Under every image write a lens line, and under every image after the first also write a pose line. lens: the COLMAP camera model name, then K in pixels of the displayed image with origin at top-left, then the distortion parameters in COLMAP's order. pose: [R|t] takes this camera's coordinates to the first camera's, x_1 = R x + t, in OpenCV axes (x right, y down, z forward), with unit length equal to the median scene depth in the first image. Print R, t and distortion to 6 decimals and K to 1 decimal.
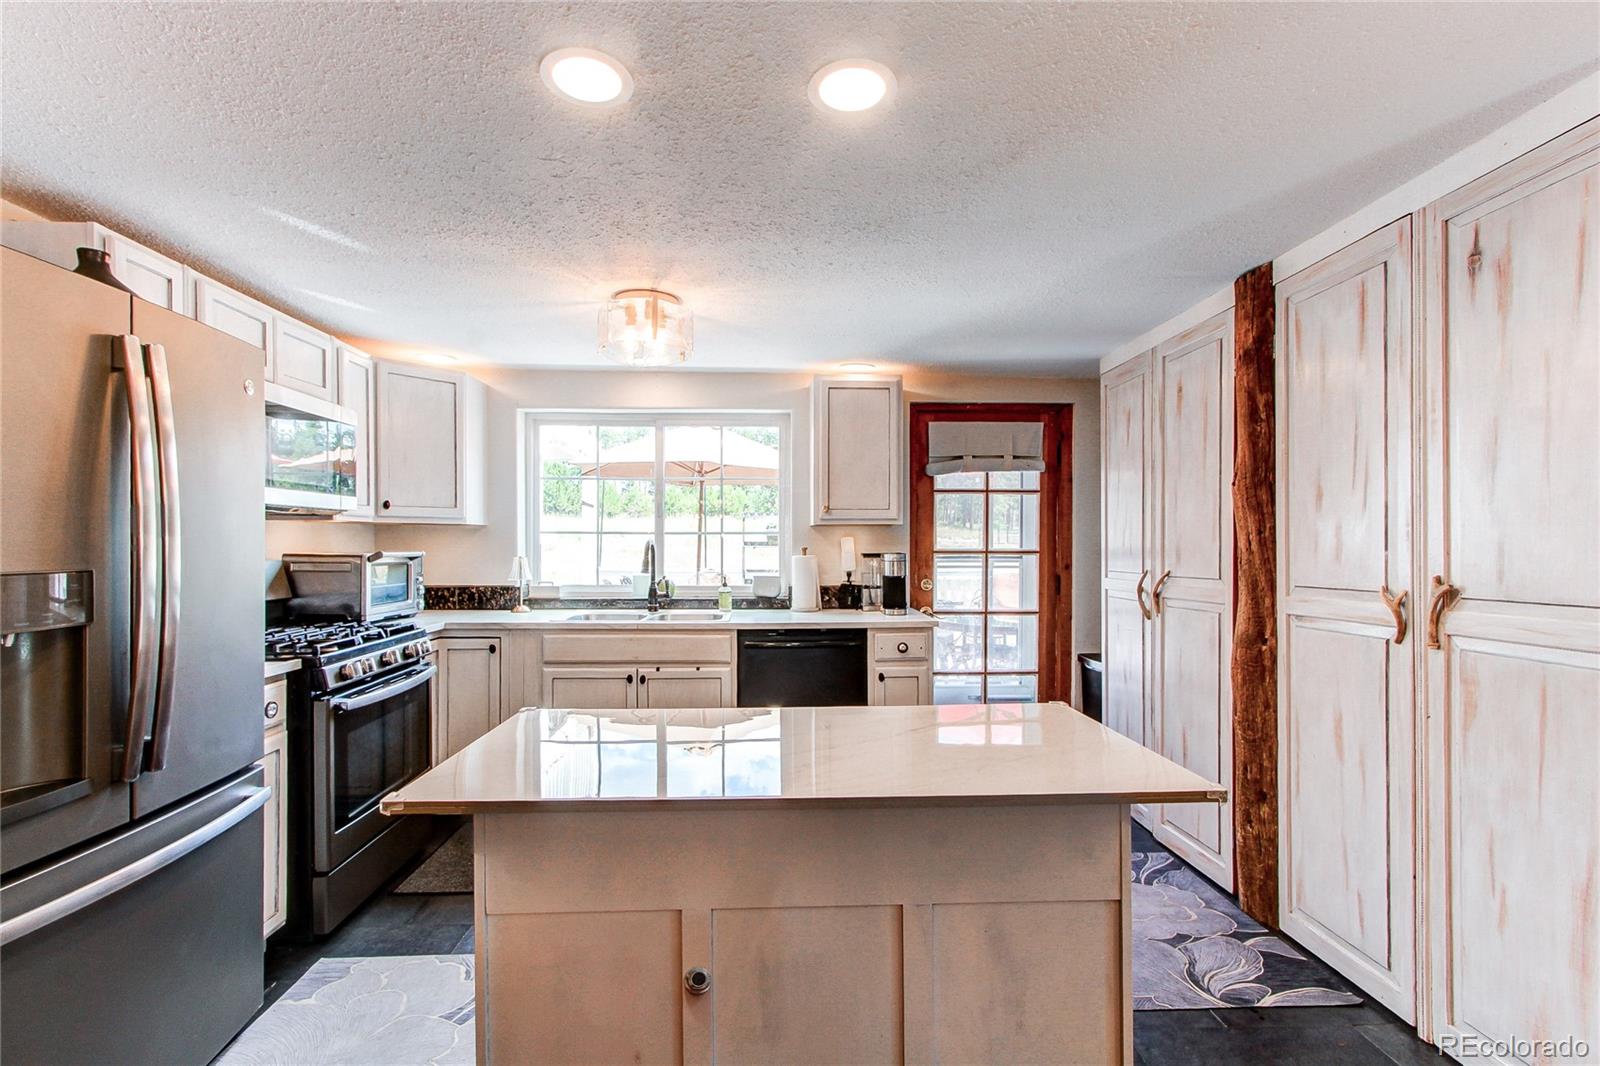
lens RADIAL K [[748.2, 0, 786.3], [0, 748.2, 555.1], [0, 0, 1]] dist [-0.003224, 0.004306]
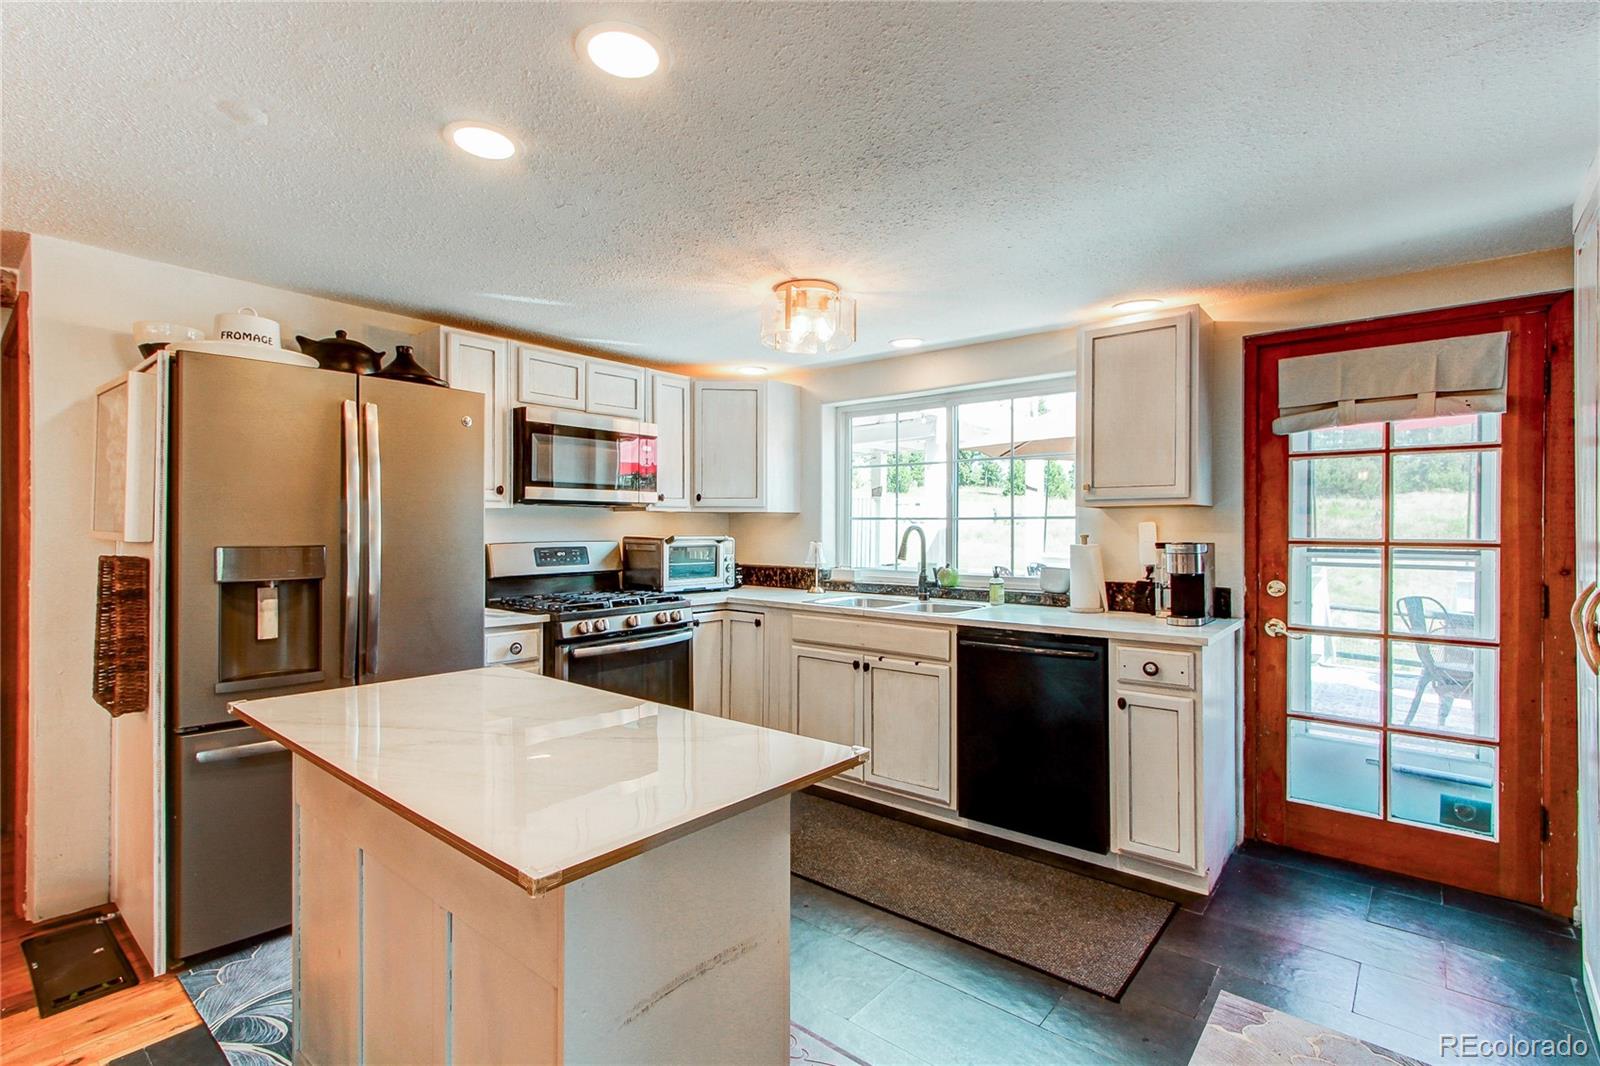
lens RADIAL K [[748.2, 0, 785.5], [0, 748.2, 527.0], [0, 0, 1]] dist [-0.003224, 0.004306]
pose [[0.738676, -0.000034, -0.674061, 0.334694], [-0.012258, 0.999834, -0.013483, -0.003430], [0.673949, 0.018222, 0.738553, 0.166531]]
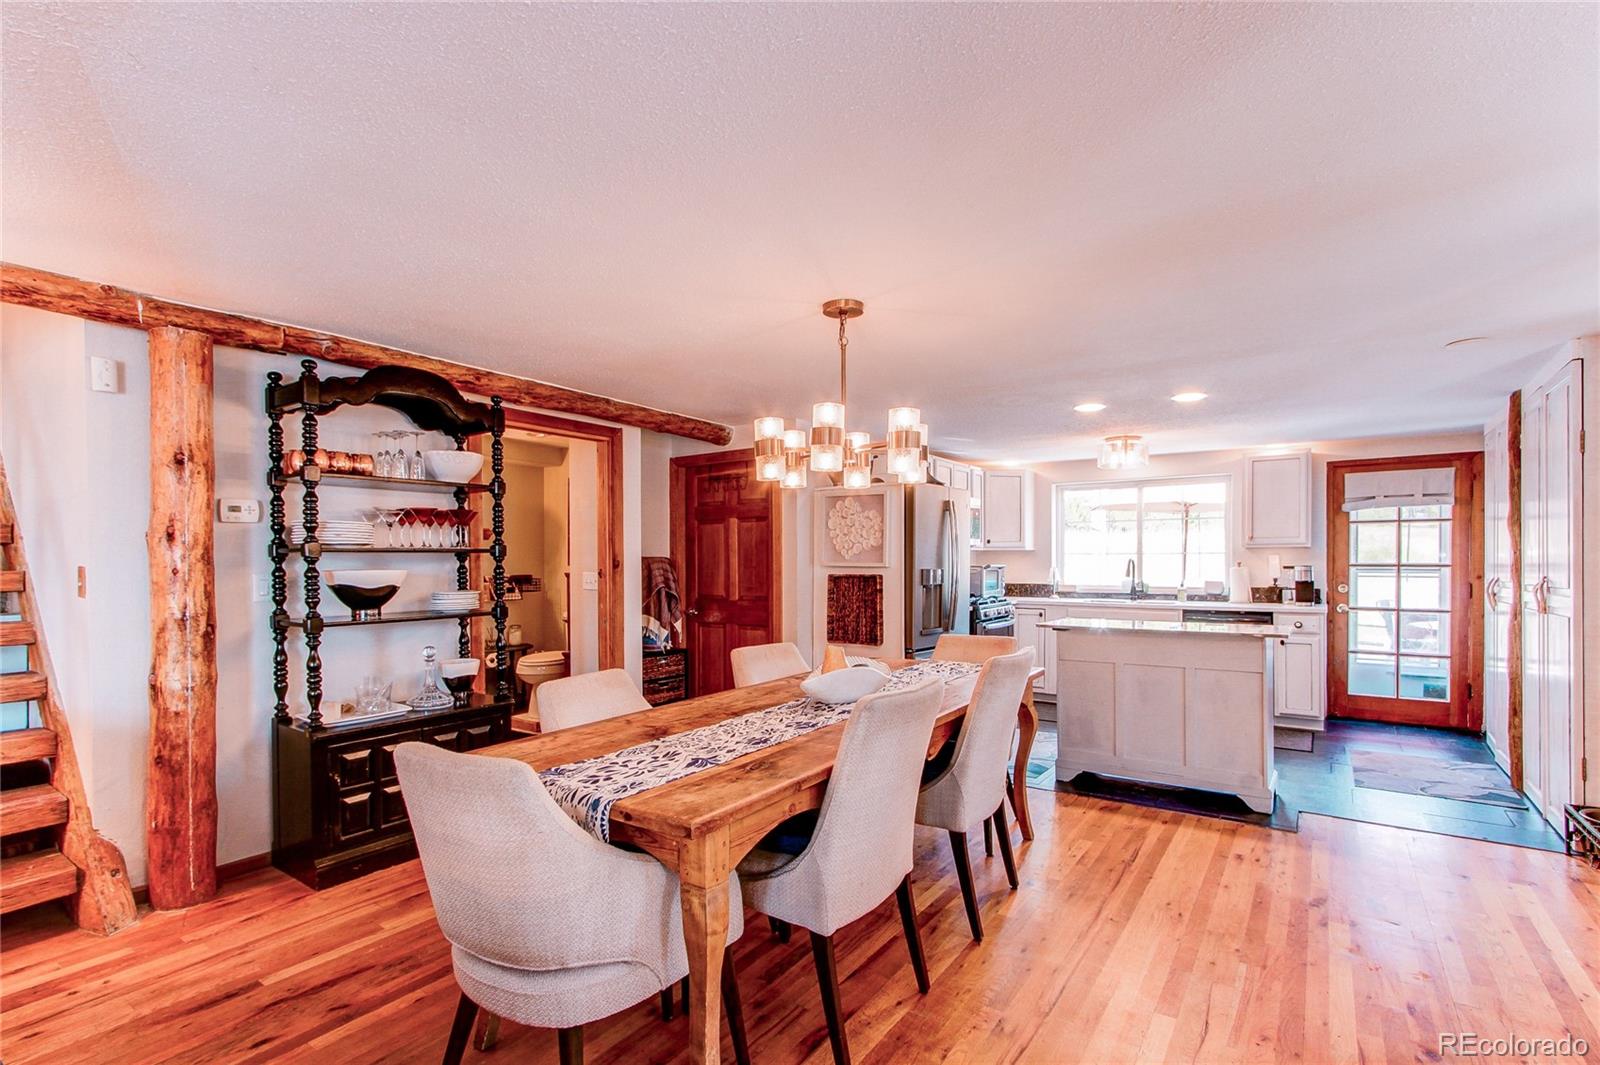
lens RADIAL K [[748.2, 0, 789.2], [0, 748.2, 566.0], [0, 0, 1]] dist [-0.003224, 0.004306]
pose [[0.794373, 0.001977, -0.607428, 0.222996], [-0.006140, 0.999970, -0.004776, 0.010533], [0.607400, 0.007524, 0.794361, -0.788783]]
